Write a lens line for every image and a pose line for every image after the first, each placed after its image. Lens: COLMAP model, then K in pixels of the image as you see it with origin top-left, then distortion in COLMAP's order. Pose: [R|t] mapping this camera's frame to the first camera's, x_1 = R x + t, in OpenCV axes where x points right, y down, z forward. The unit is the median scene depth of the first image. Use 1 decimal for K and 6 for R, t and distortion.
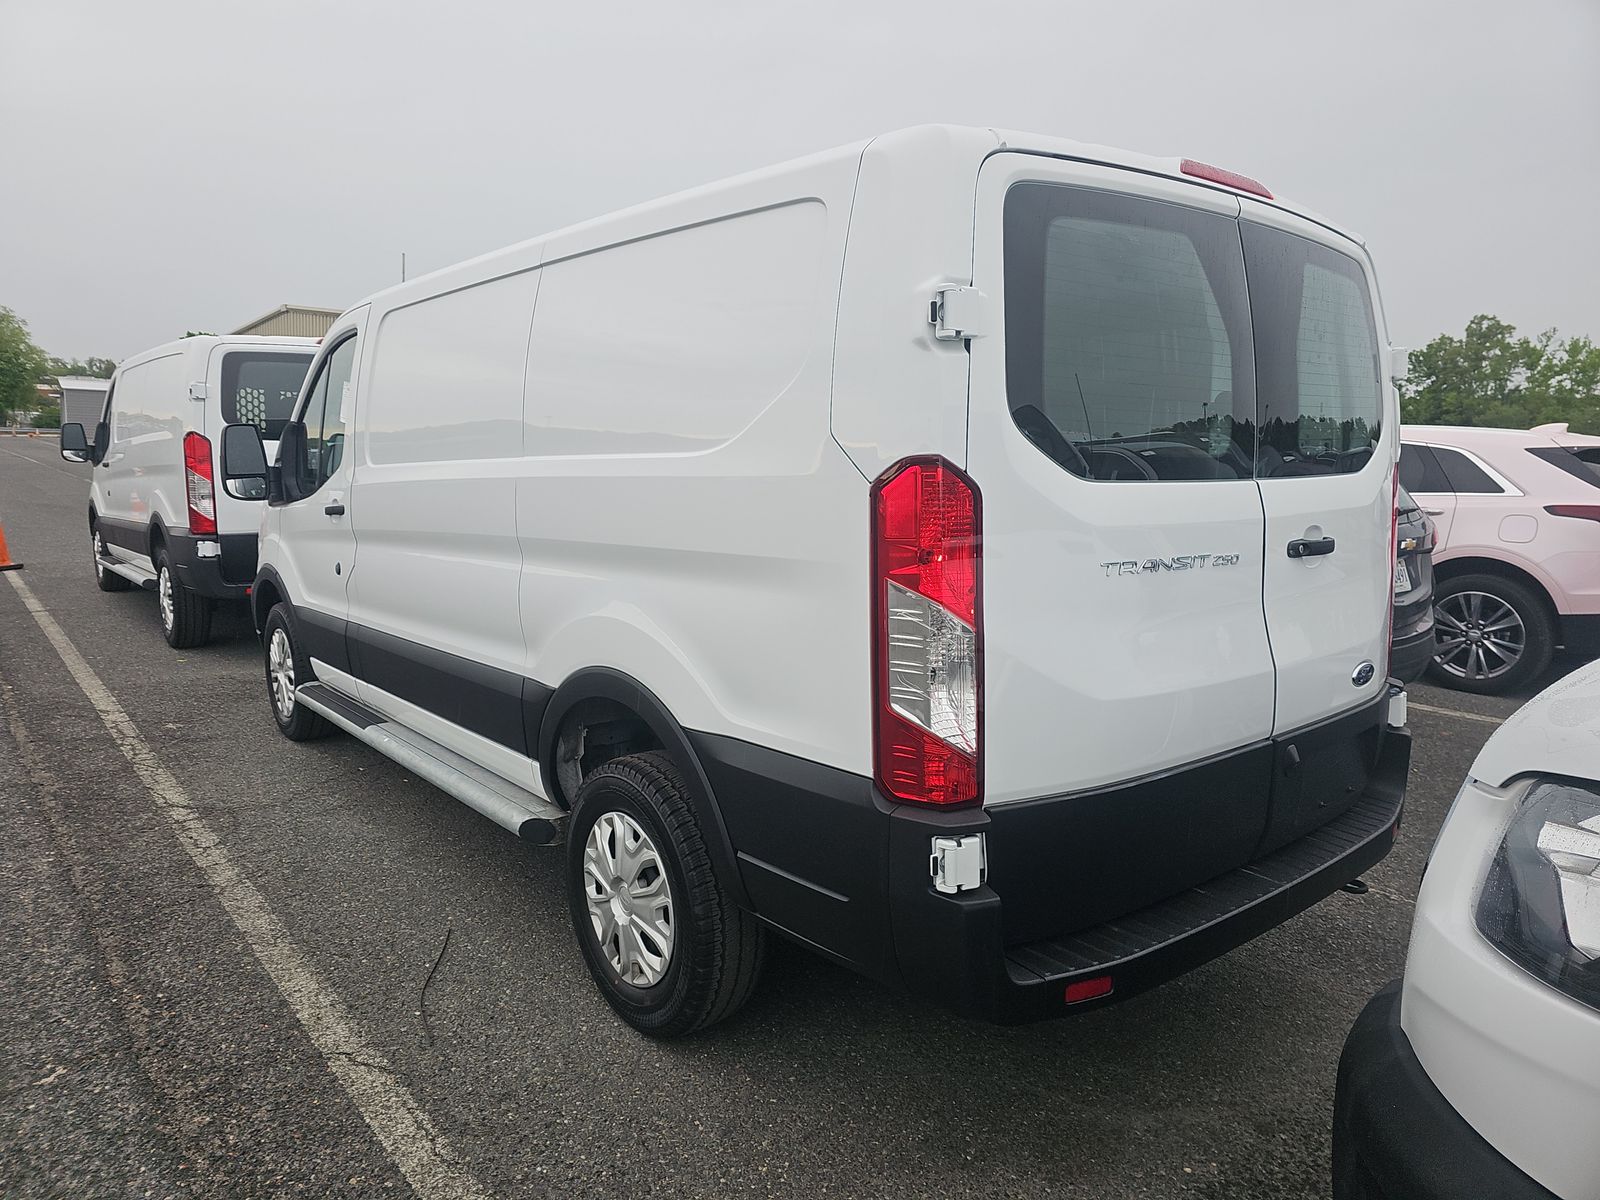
lens RADIAL K [[1049.7, 0, 801.9], [0, 1049.7, 591.8], [0, 0, 1]] dist [0.057550, -0.050850]
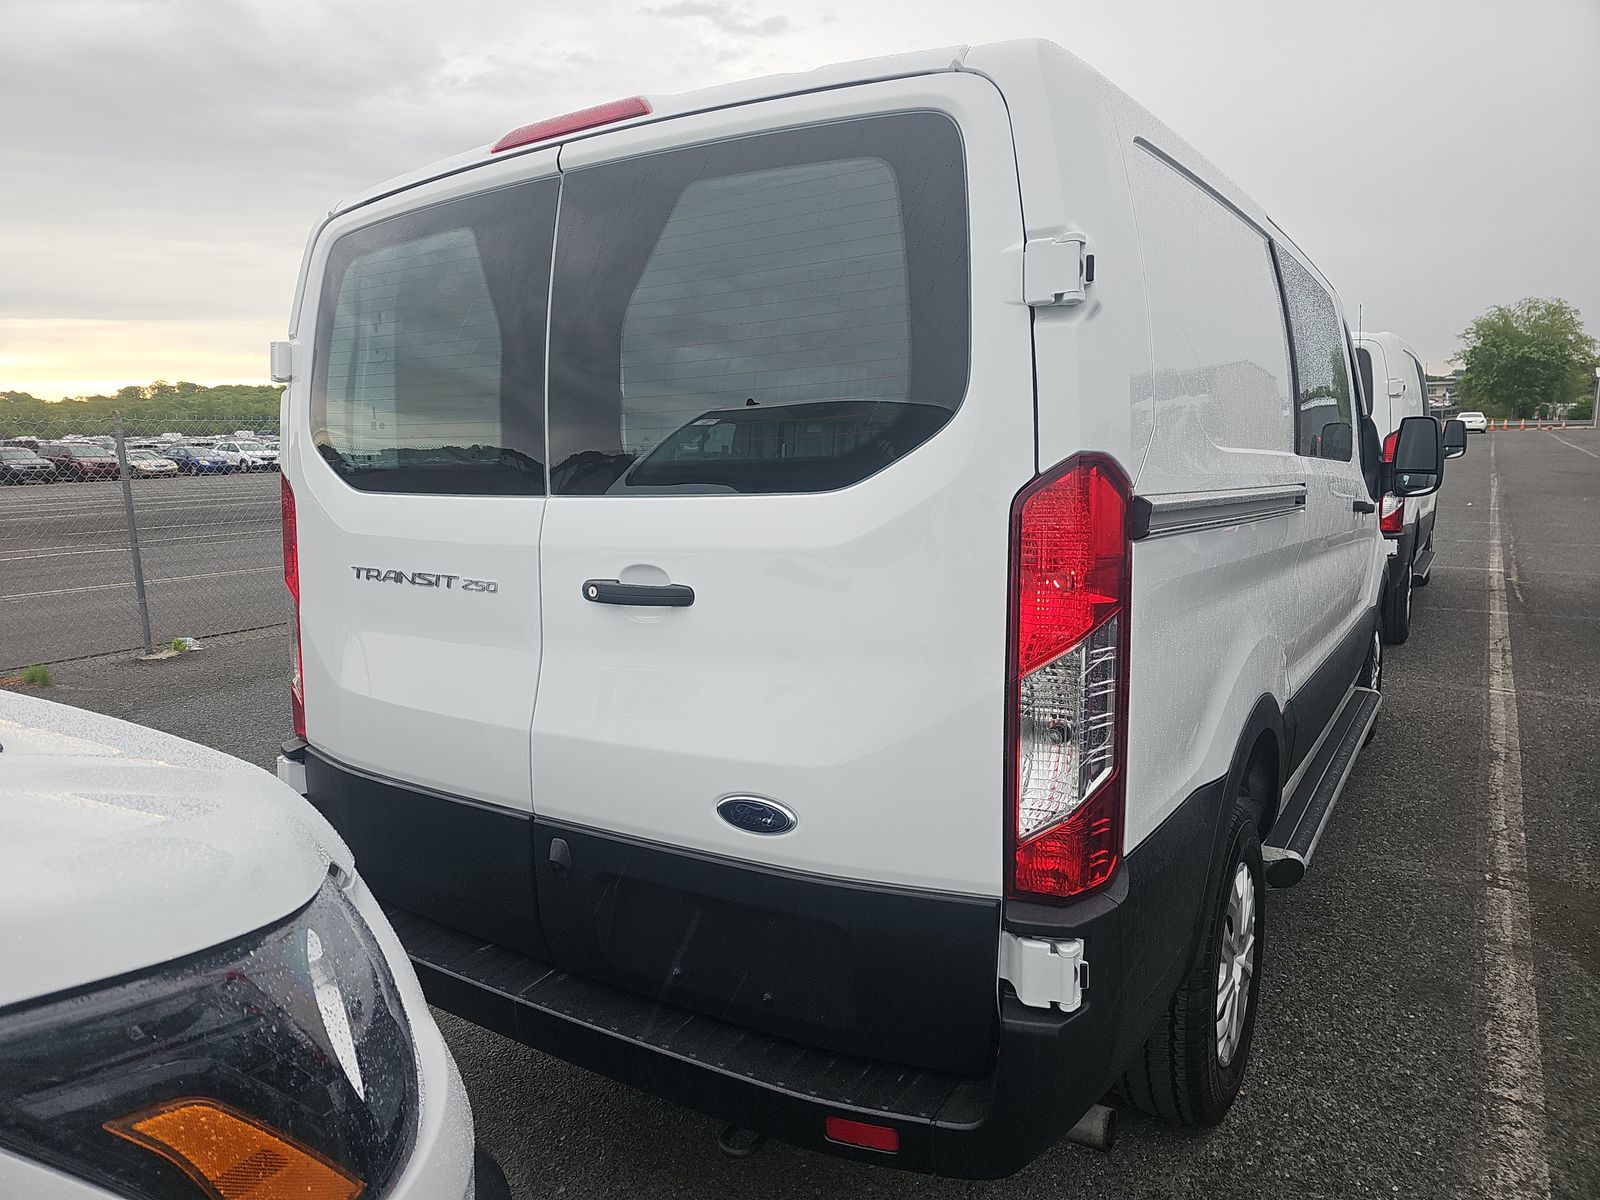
lens RADIAL K [[1049.7, 0, 771.8], [0, 1049.7, 599.8], [0, 0, 1]] dist [0.057550, -0.050850]
pose [[0.279144, 0.114747, -0.953369, 1.145280], [-0.100839, 0.990848, 0.089732, -0.106664], [0.954940, 0.071088, 0.288160, 0.855218]]
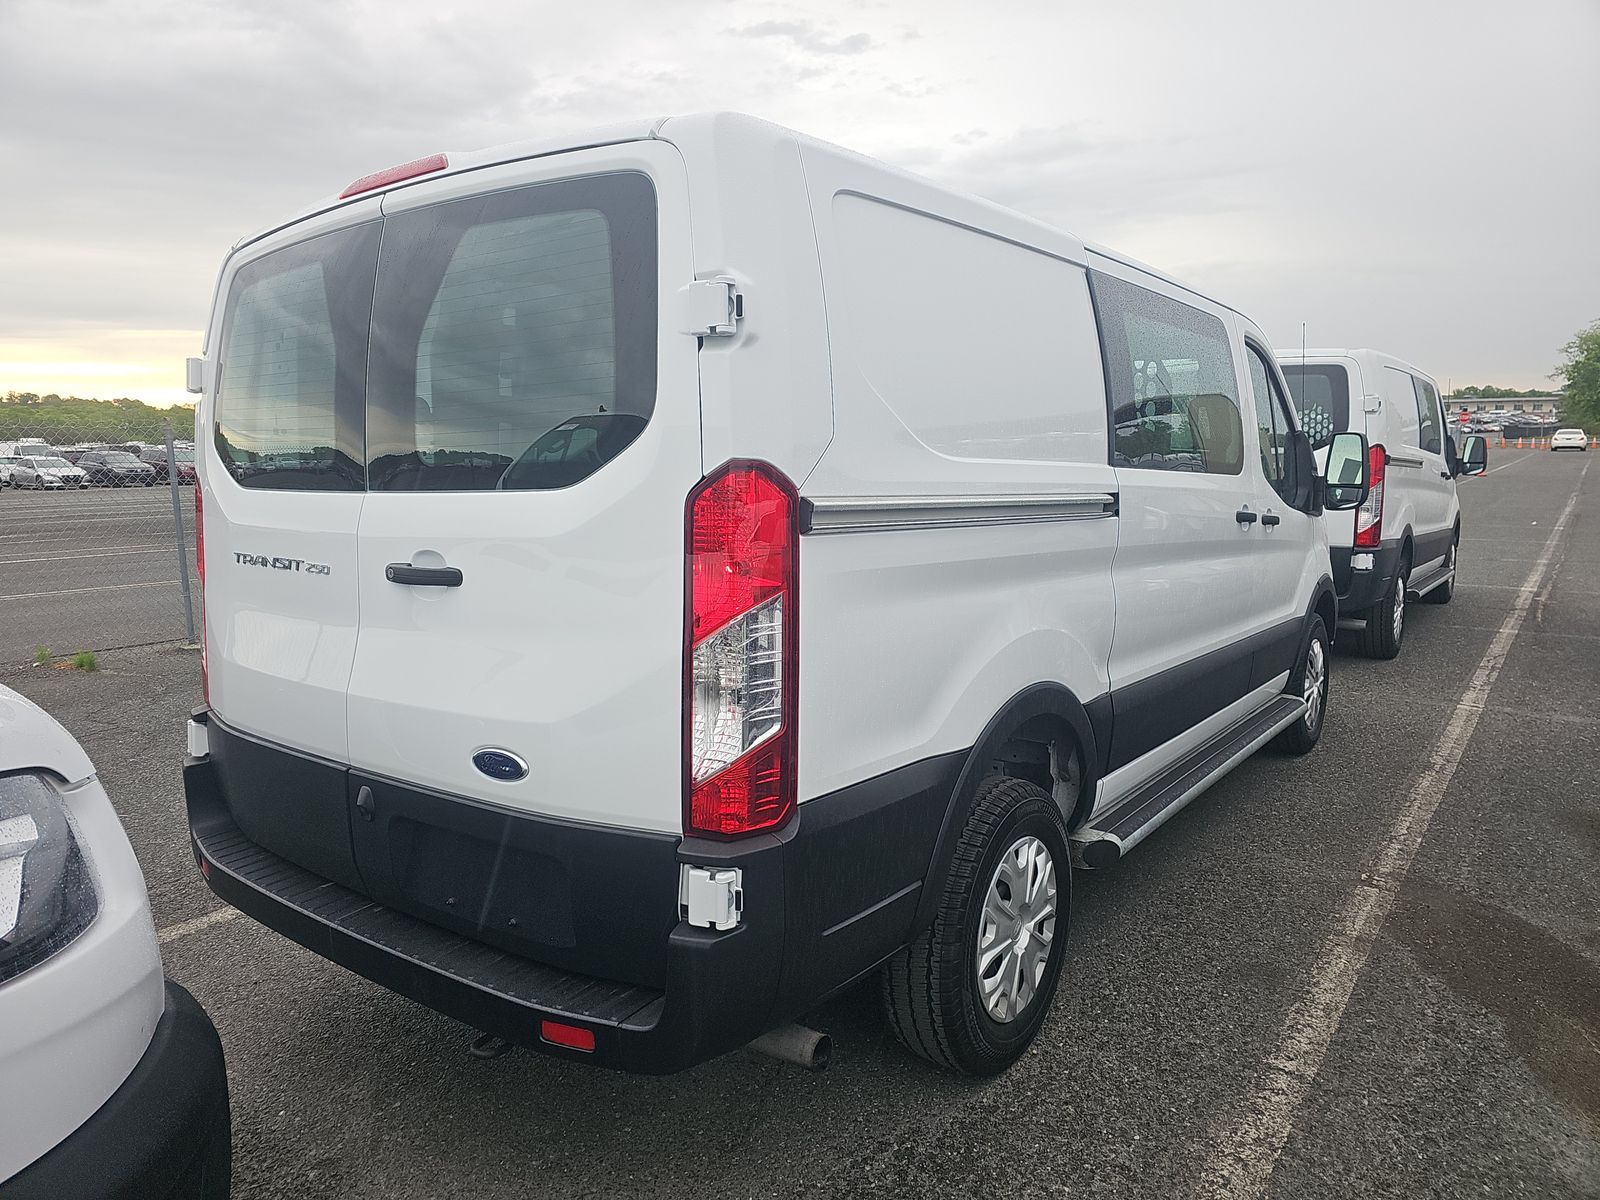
lens RADIAL K [[1049.7, 0, 780.5], [0, 1049.7, 589.8], [0, 0, 1]] dist [0.057550, -0.050850]
pose [[0.215000, 0.100353, -0.971445, 1.309210], [-0.113618, 0.990522, 0.077177, -0.122436], [0.969983, 0.093781, 0.224364, 1.053415]]
